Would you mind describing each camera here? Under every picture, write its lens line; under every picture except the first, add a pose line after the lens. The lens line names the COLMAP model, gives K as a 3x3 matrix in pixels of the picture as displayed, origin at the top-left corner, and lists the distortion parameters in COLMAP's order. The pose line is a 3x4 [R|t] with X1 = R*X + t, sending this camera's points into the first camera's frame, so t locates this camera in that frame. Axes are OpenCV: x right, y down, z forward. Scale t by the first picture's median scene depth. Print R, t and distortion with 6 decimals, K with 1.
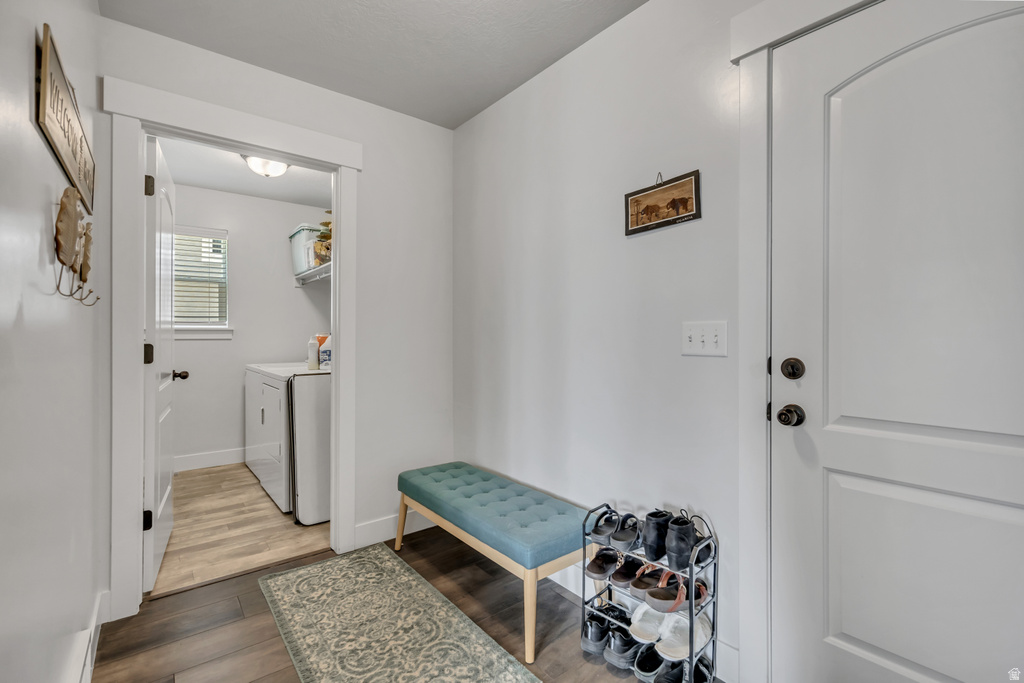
lens RADIAL K [[455.8, 0, 507.0], [0, 455.8, 340.8], [0, 0, 1]] dist [-0.011027, -0.000877]
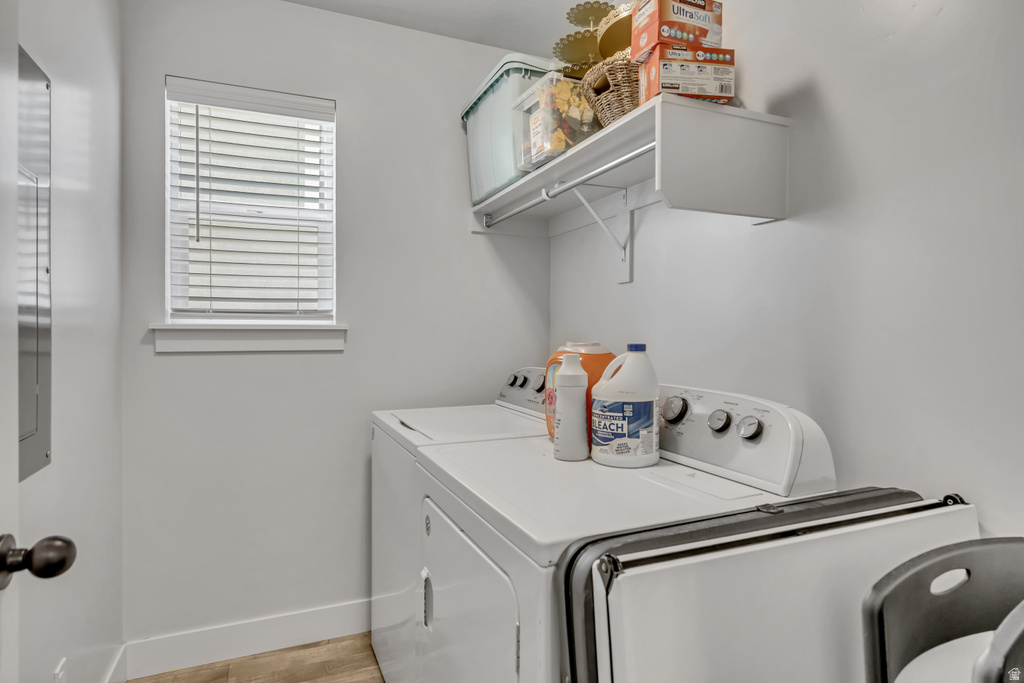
lens RADIAL K [[566.0, 0, 515.0], [0, 566.0, 339.9], [0, 0, 1]] dist [-0.004610, 0.000135]
pose [[0.965974, 0.006768, -0.258549, -0.313283], [-0.004792, 0.999954, 0.008271, -0.019743], [0.258593, -0.006751, 0.965963, 0.527597]]
